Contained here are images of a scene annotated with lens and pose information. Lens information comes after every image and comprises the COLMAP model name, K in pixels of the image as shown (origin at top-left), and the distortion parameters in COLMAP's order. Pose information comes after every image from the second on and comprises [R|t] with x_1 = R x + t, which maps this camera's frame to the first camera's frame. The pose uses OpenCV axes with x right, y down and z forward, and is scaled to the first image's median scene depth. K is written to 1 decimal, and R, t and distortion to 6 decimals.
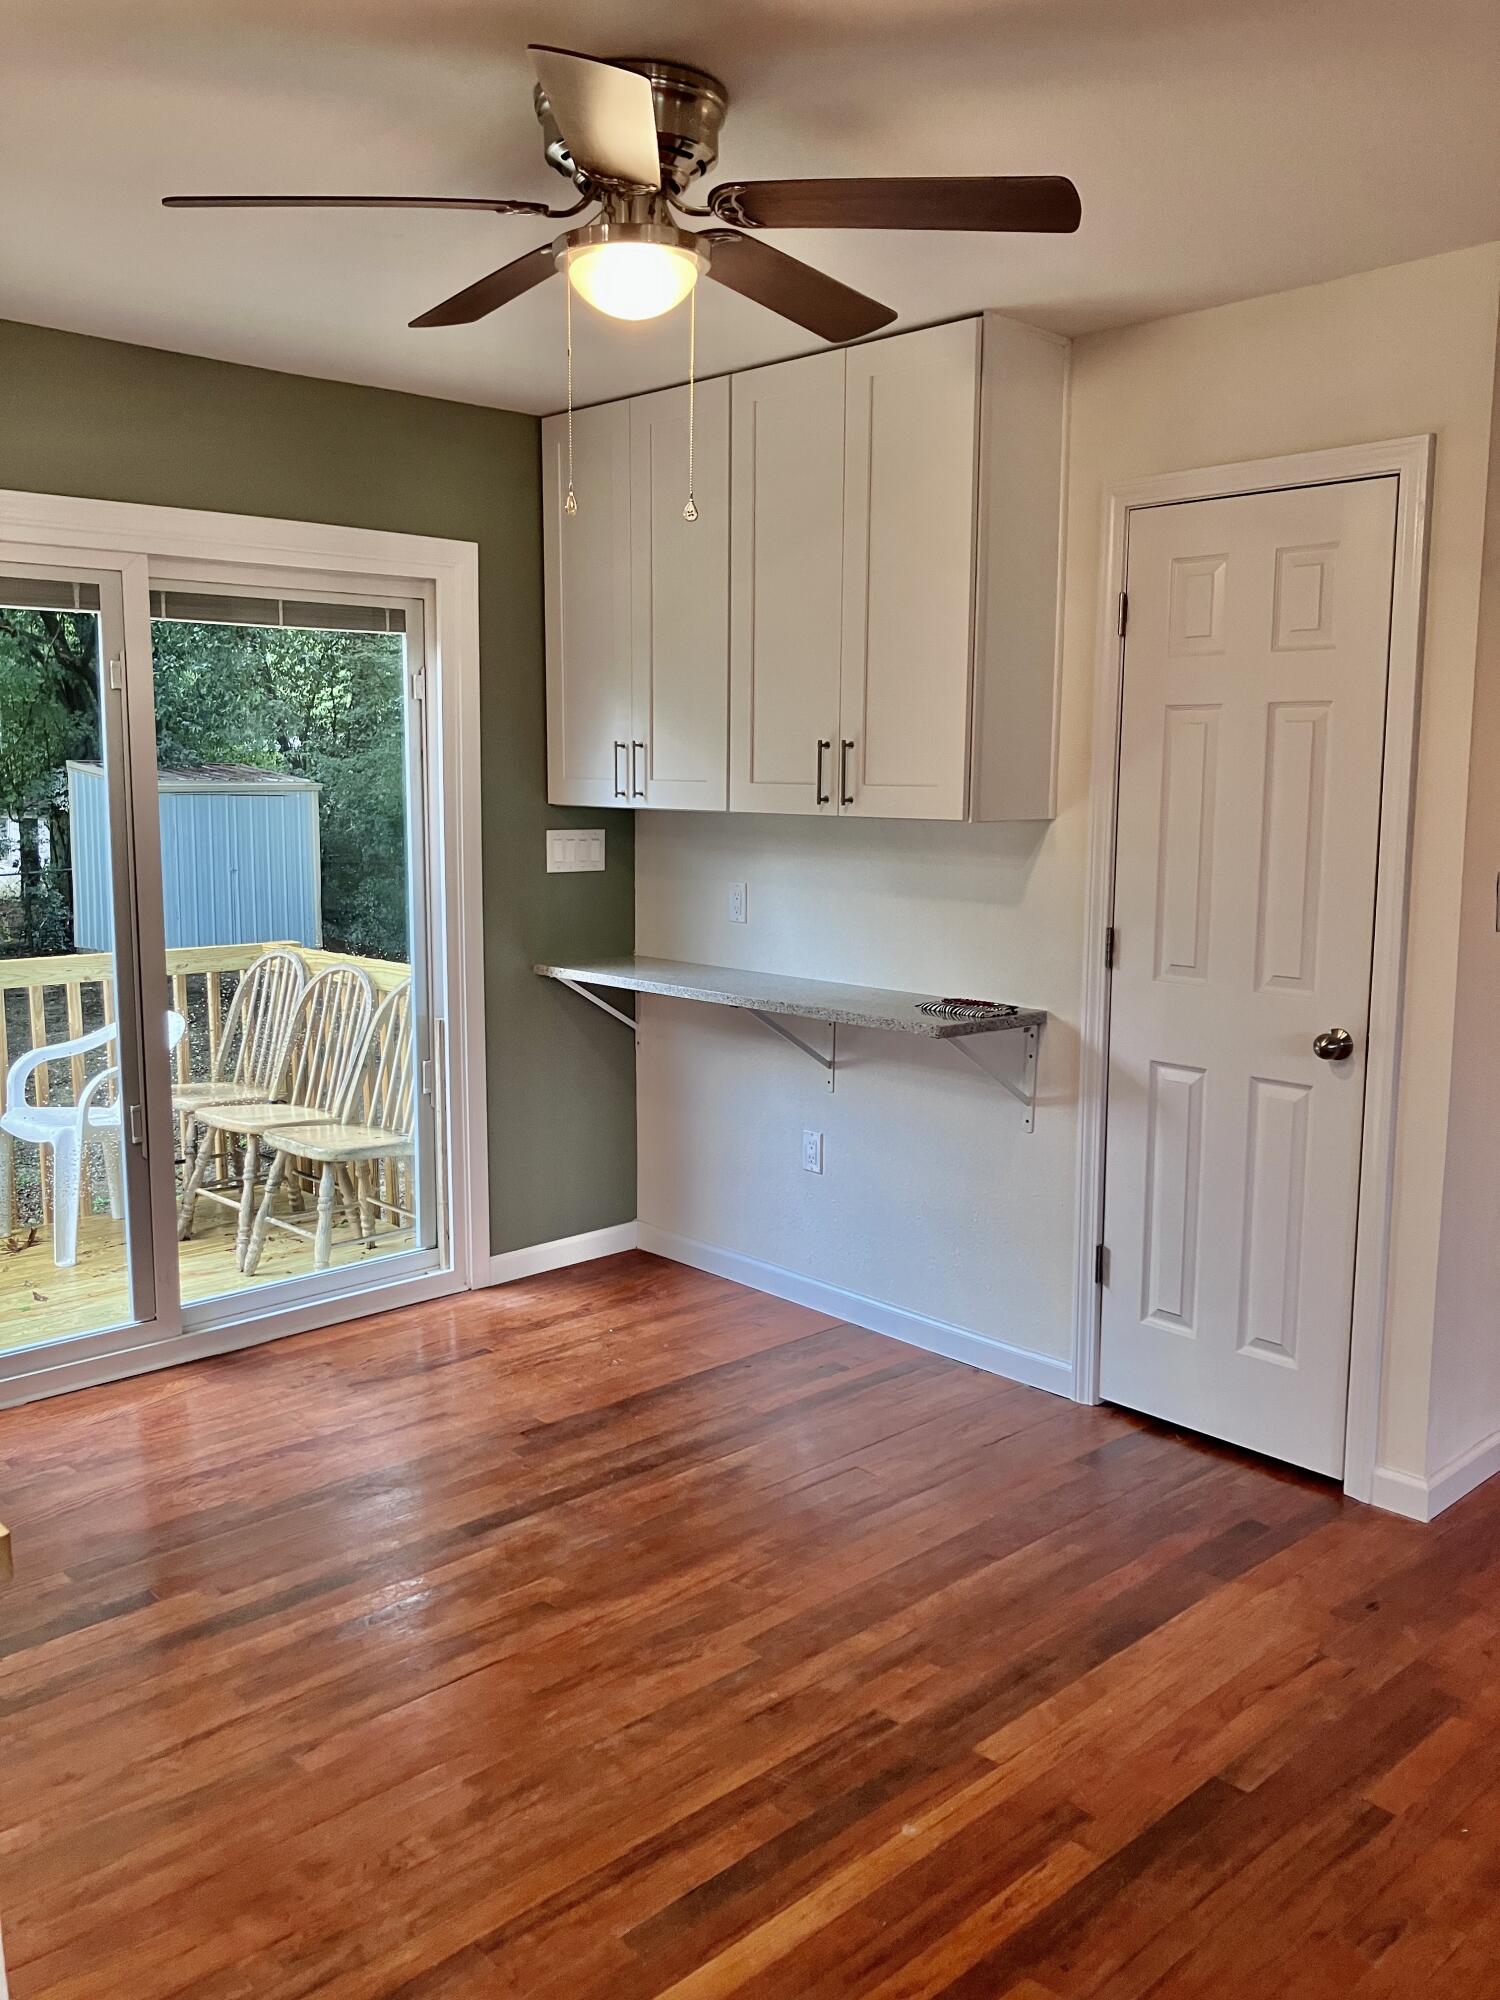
lens RADIAL K [[1657.2, 0, 749.2], [0, 1657.2, 993.7], [0, 0, 1]] dist [0.044381, -0.036646]
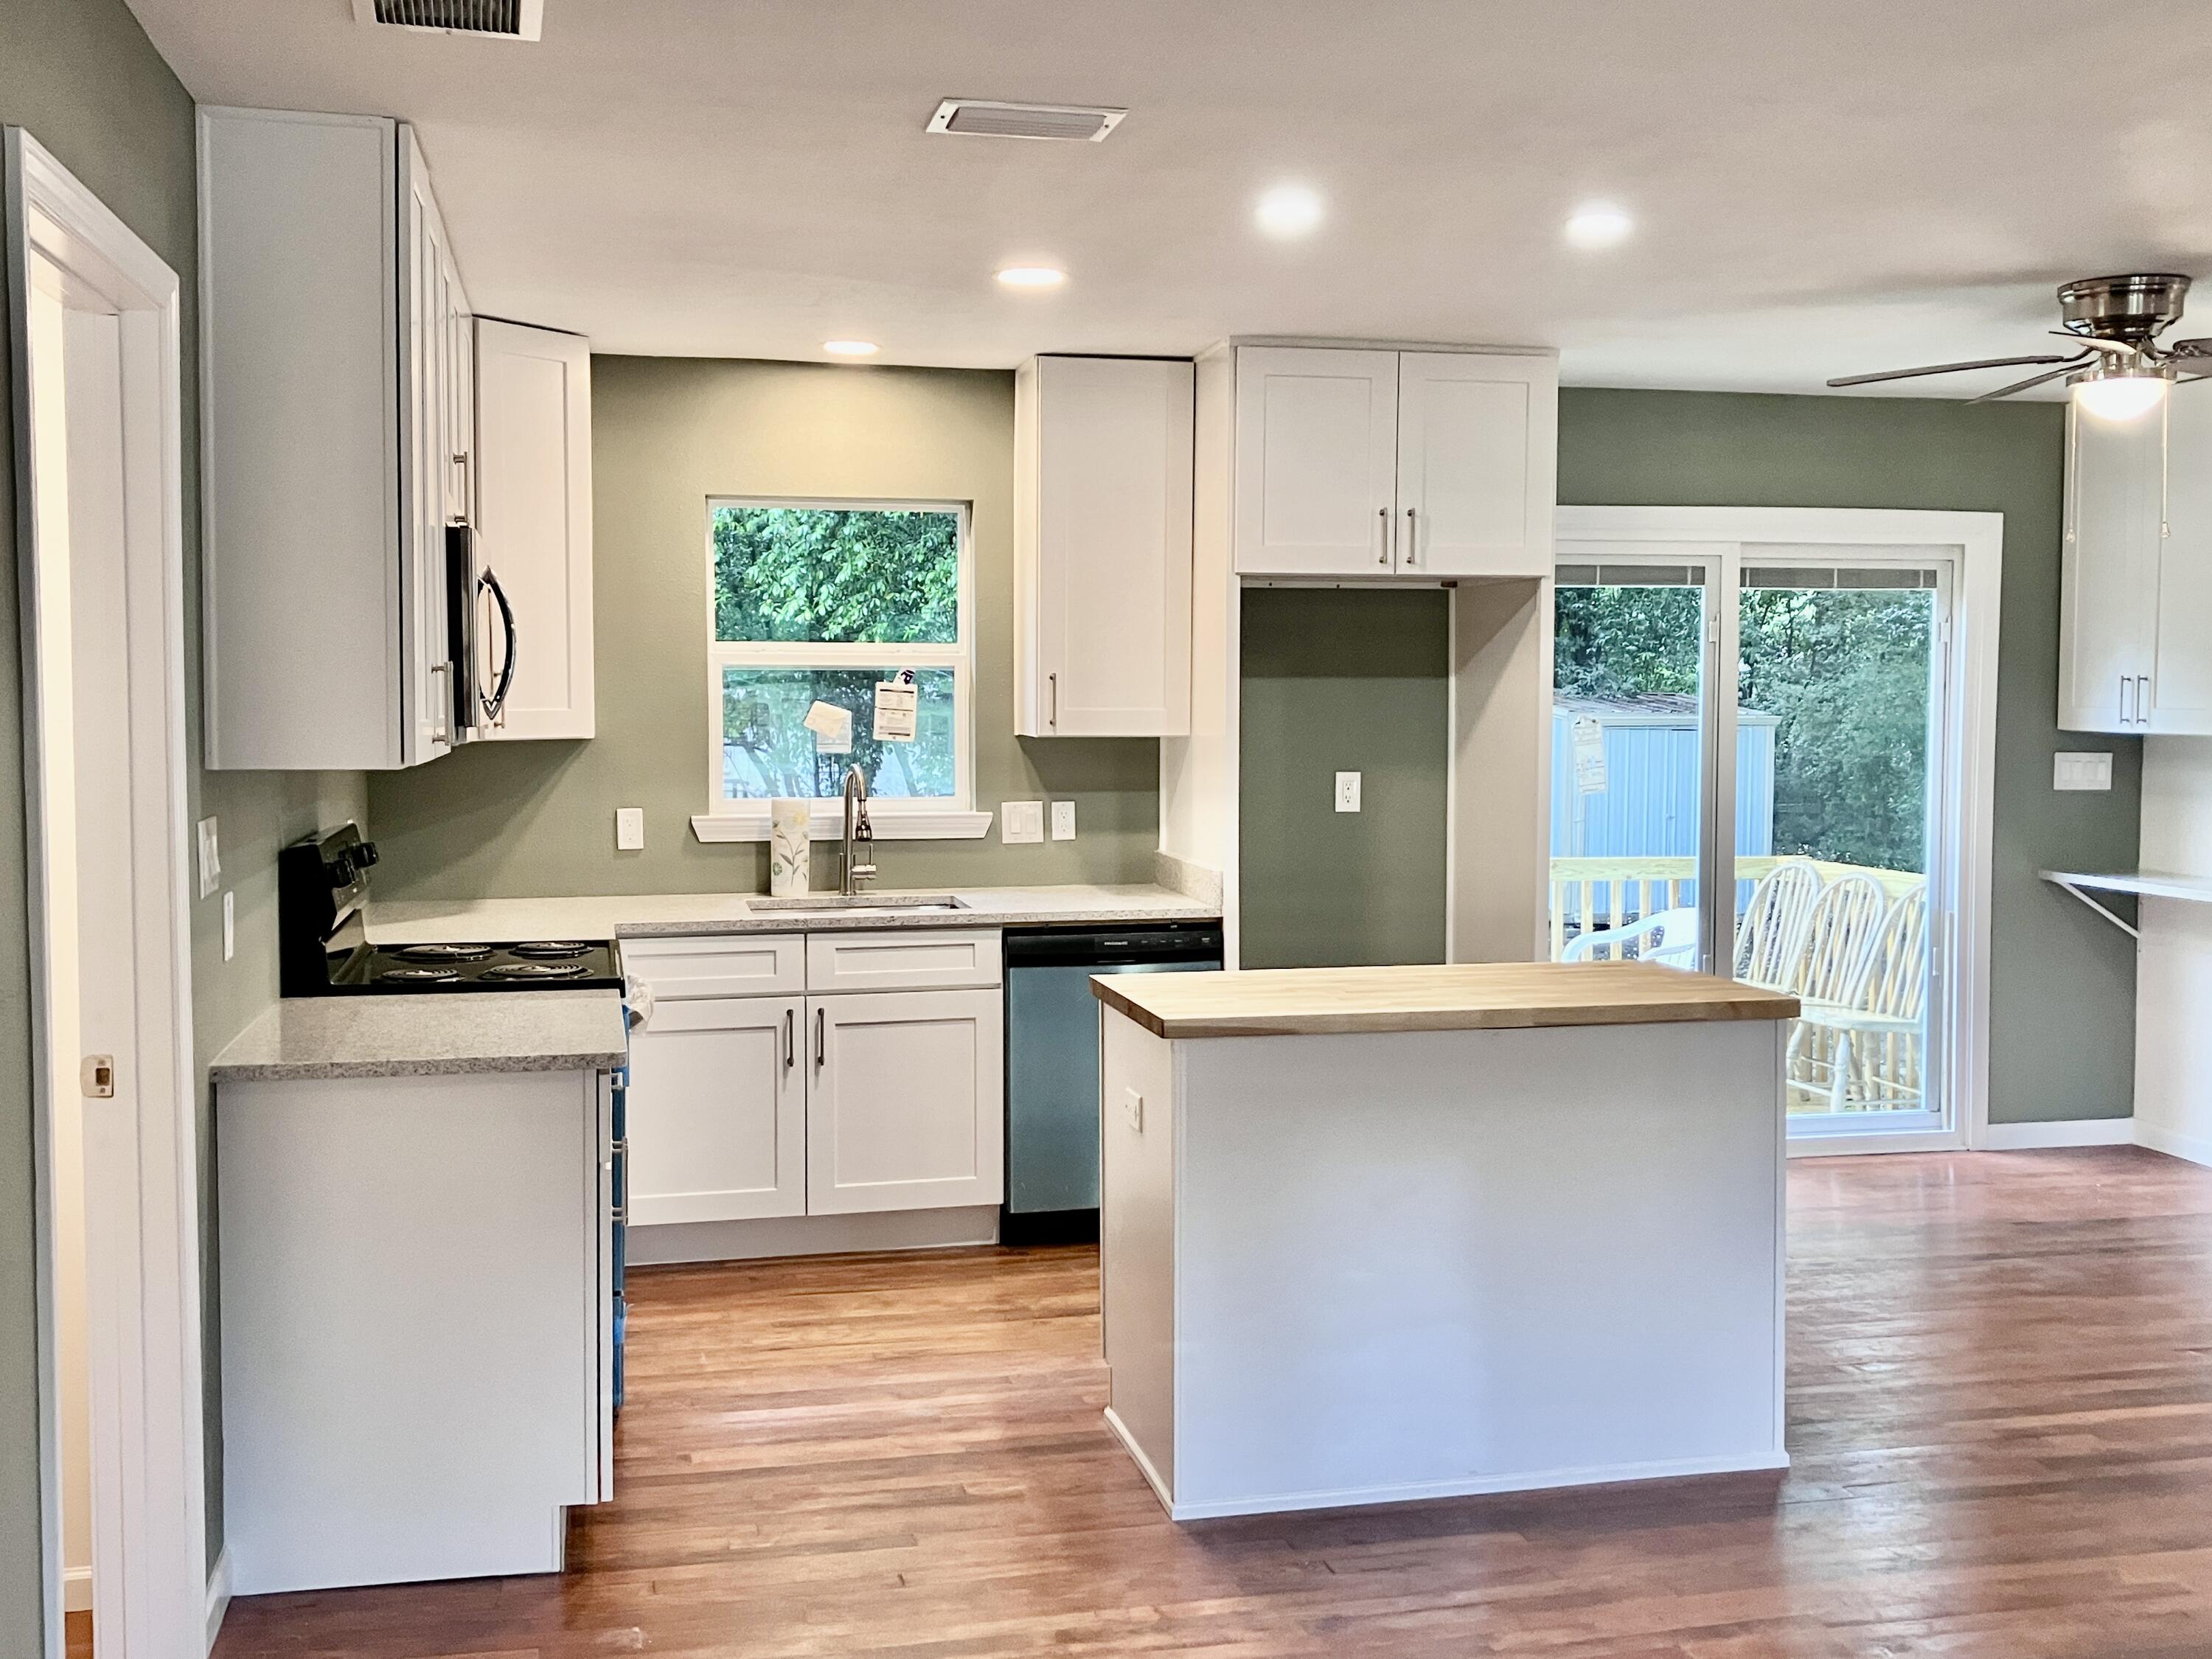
lens RADIAL K [[2232.7, 0, 1107.9], [0, 2232.7, 826.2], [0, 0, 1]] dist [0.007063, 0.000000]
pose [[0.862947, 0.025748, -0.504638, 0.091652], [-0.064587, 0.996129, -0.059621, 0.084861], [0.501150, 0.084043, 0.861270, -0.639604]]
